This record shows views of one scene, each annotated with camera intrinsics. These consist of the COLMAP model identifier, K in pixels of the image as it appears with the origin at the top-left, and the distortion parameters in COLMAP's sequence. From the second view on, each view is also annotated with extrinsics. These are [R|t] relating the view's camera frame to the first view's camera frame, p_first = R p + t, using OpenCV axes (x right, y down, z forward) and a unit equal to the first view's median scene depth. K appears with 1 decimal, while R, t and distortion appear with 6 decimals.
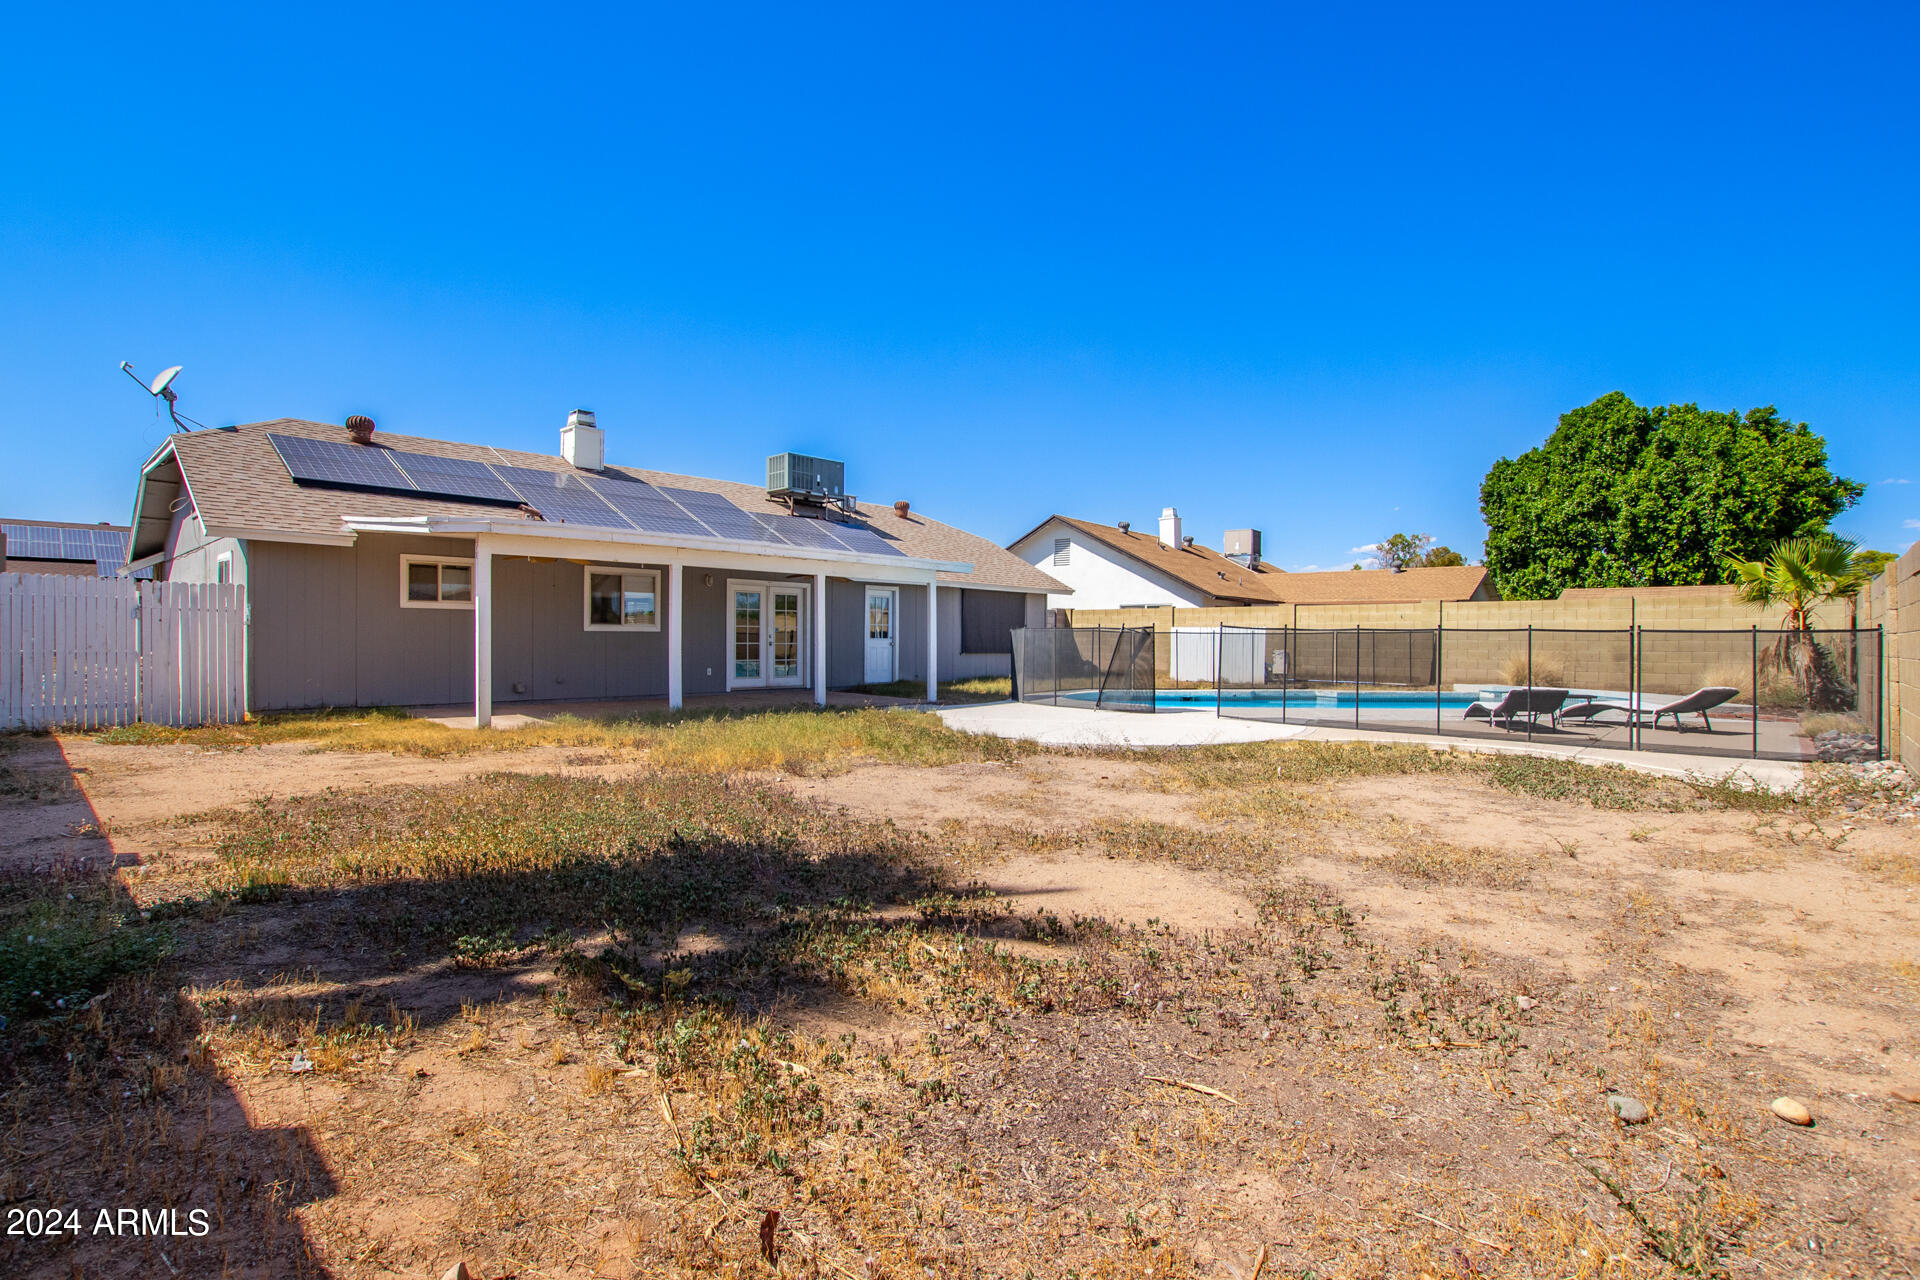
lens RADIAL K [[905.7, 0, 960.0], [0, 905.7, 640.0], [0, 0, 1]] dist [-0.000625, -0.009090]
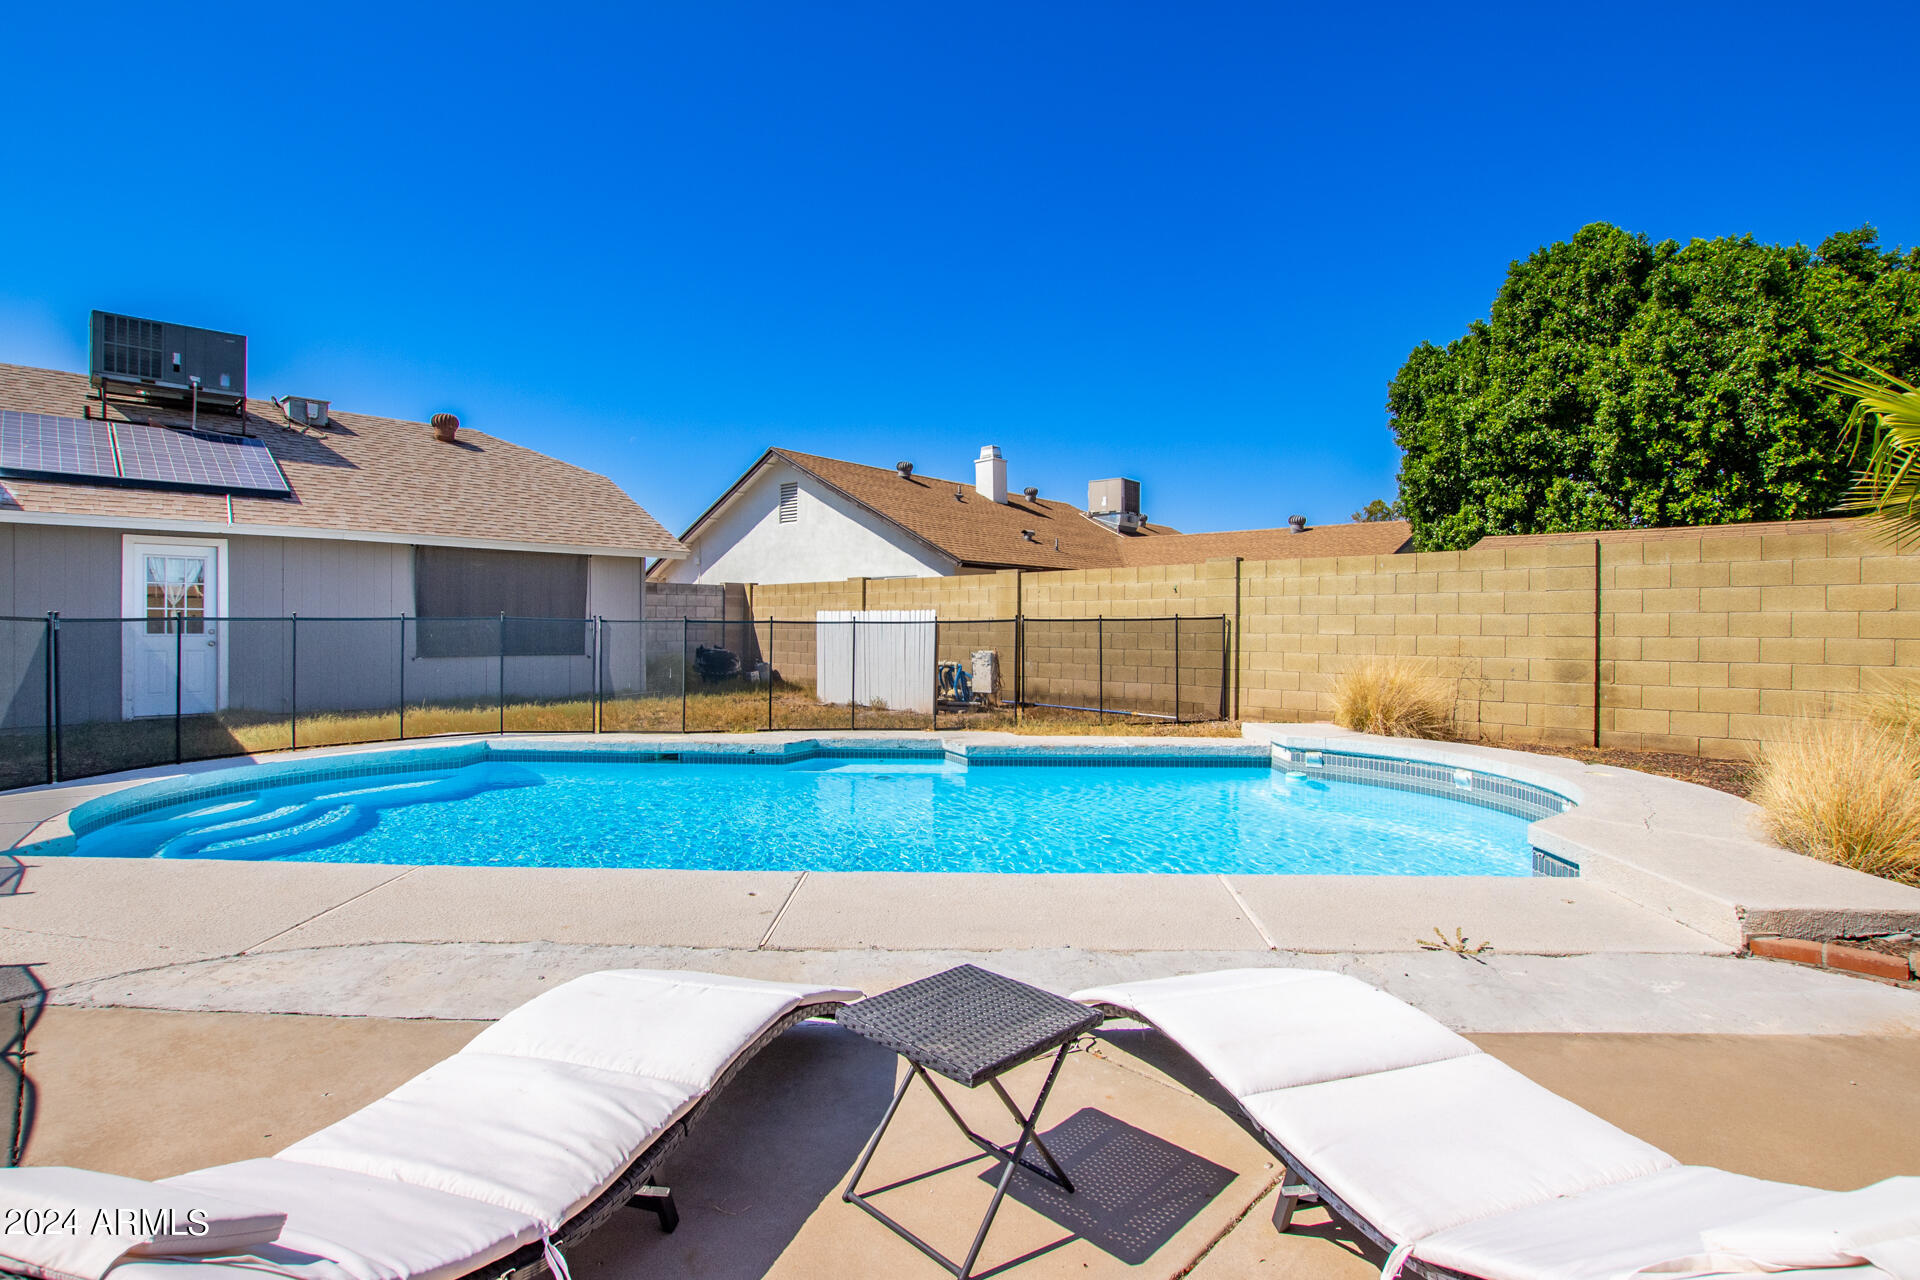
lens RADIAL K [[902.7, 0, 957.6], [0, 902.7, 609.3], [0, 0, 1]] dist [-0.011462, -0.007019]
pose [[0.999342, -0.004155, -0.036042, 0.345946], [0.003525, 0.999840, -0.017518, -0.004833], [0.036109, 0.017380, 0.999197, 0.422634]]
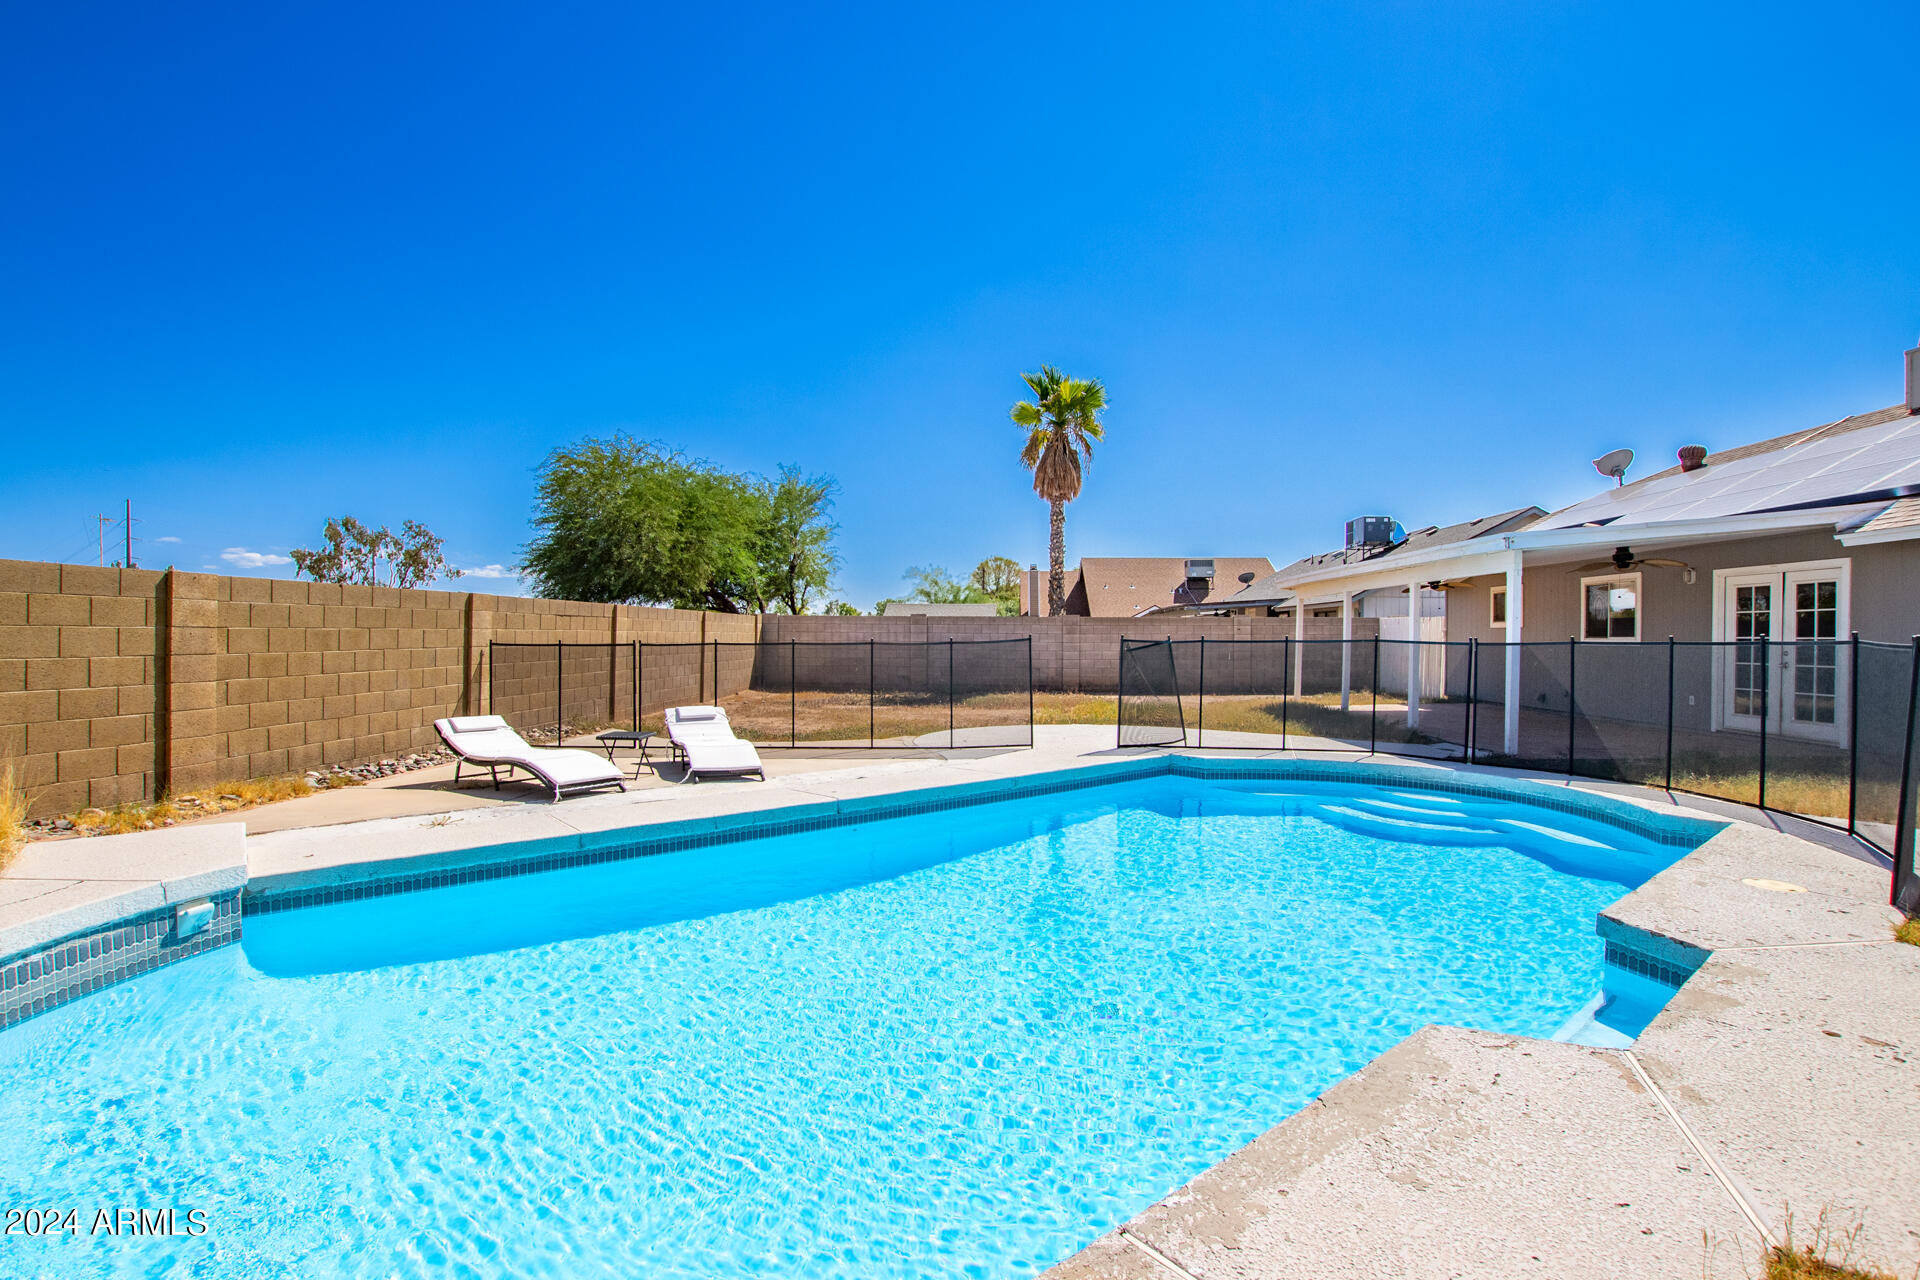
lens RADIAL K [[919.9, 0, 962.2], [0, 919.9, 650.5], [0, 0, 1]] dist [0.000940, 0.000142]
pose [[-0.752321, -0.003756, -0.658786, 0.481857], [-0.017199, 0.999755, 0.013942, -0.003973], [0.658572, 0.021819, -0.752201, 0.855483]]
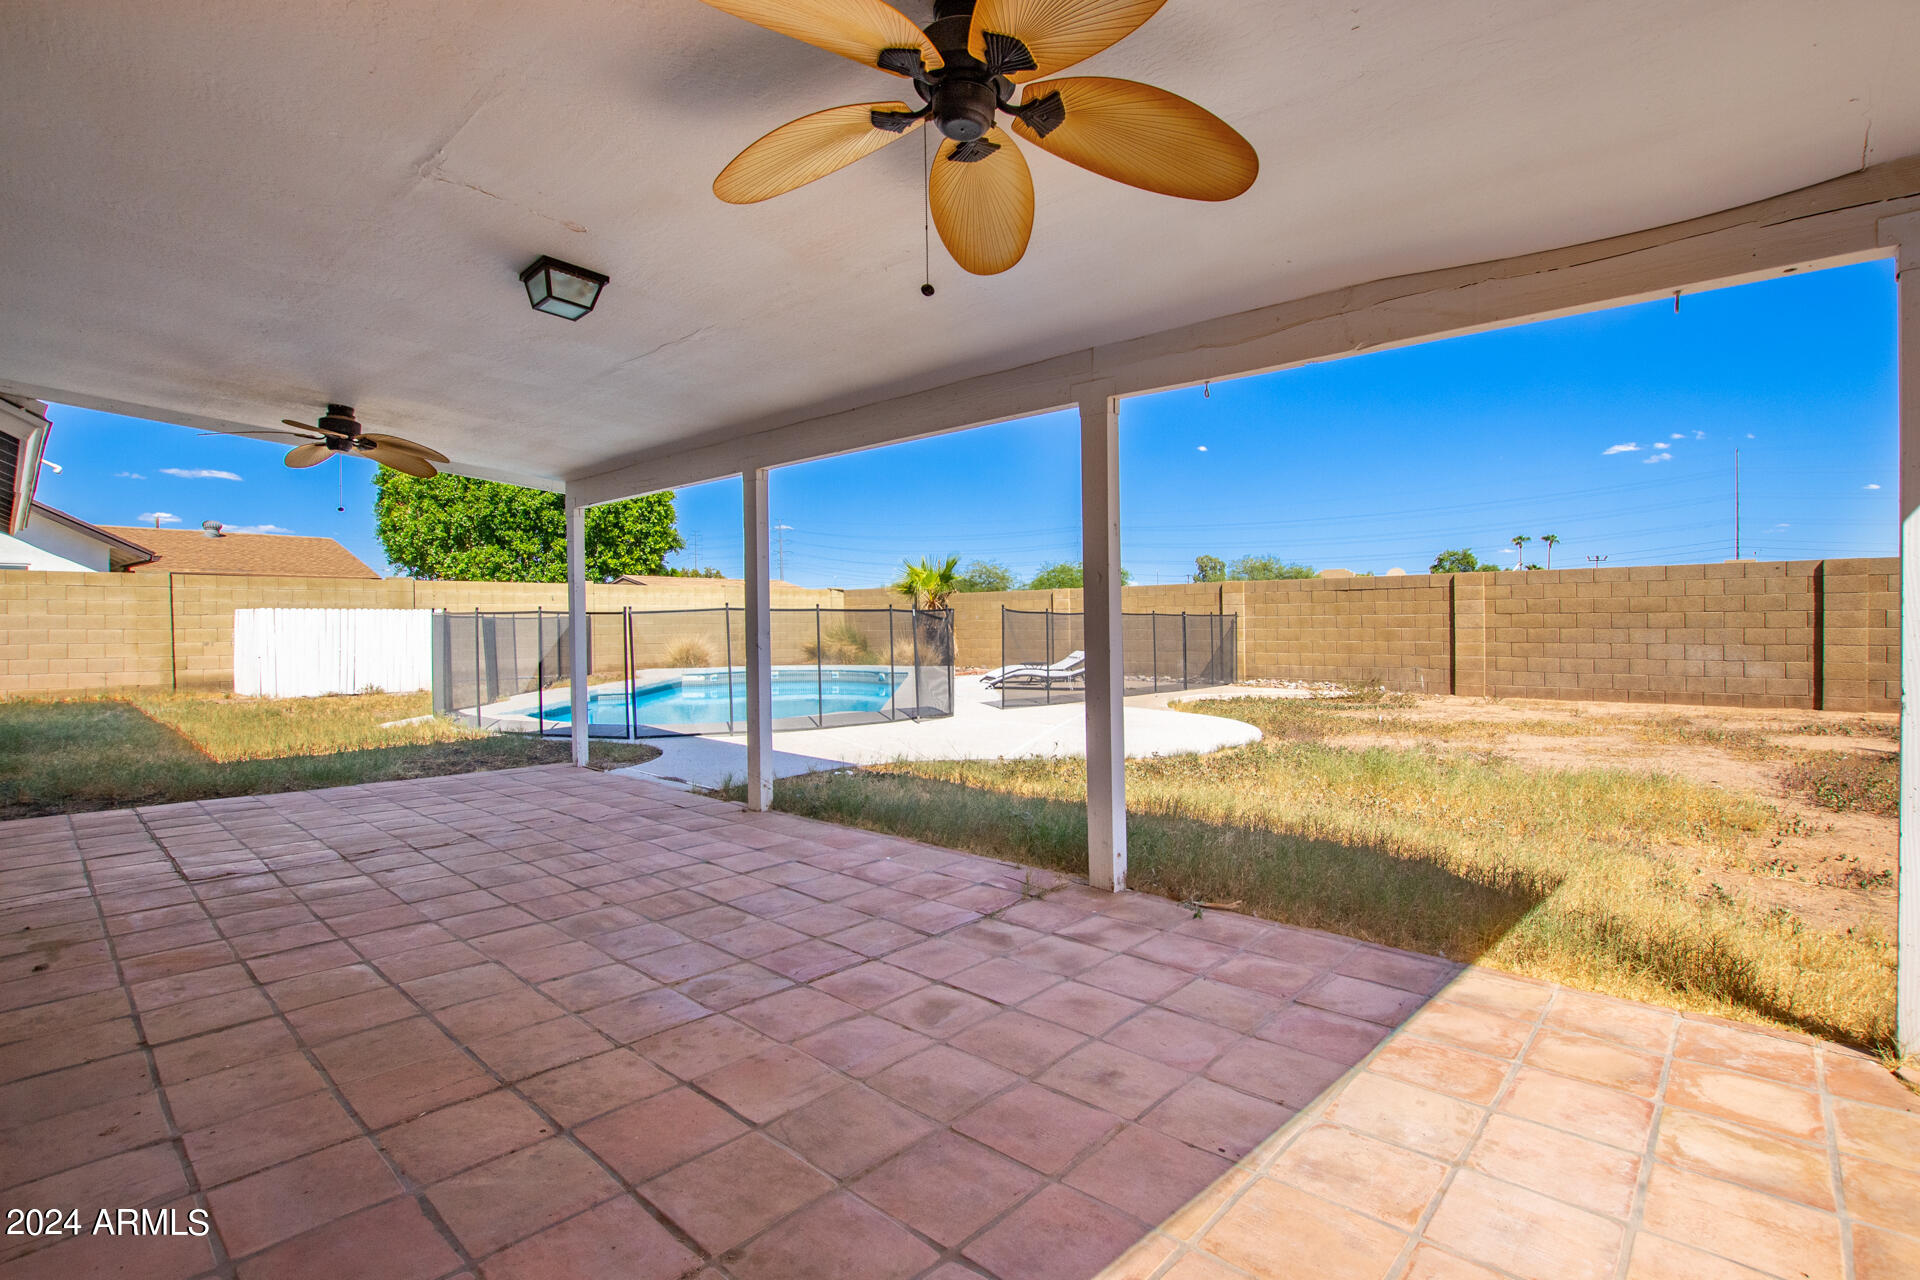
lens RADIAL K [[905.7, 0, 960.0], [0, 905.7, 640.0], [0, 0, 1]] dist [-0.000625, -0.009090]
pose [[0.009421, -0.023514, 0.999679, -0.348527], [0.008171, 0.999692, 0.023438, -0.002149], [-0.999922, 0.007948, 0.009610, 0.549264]]
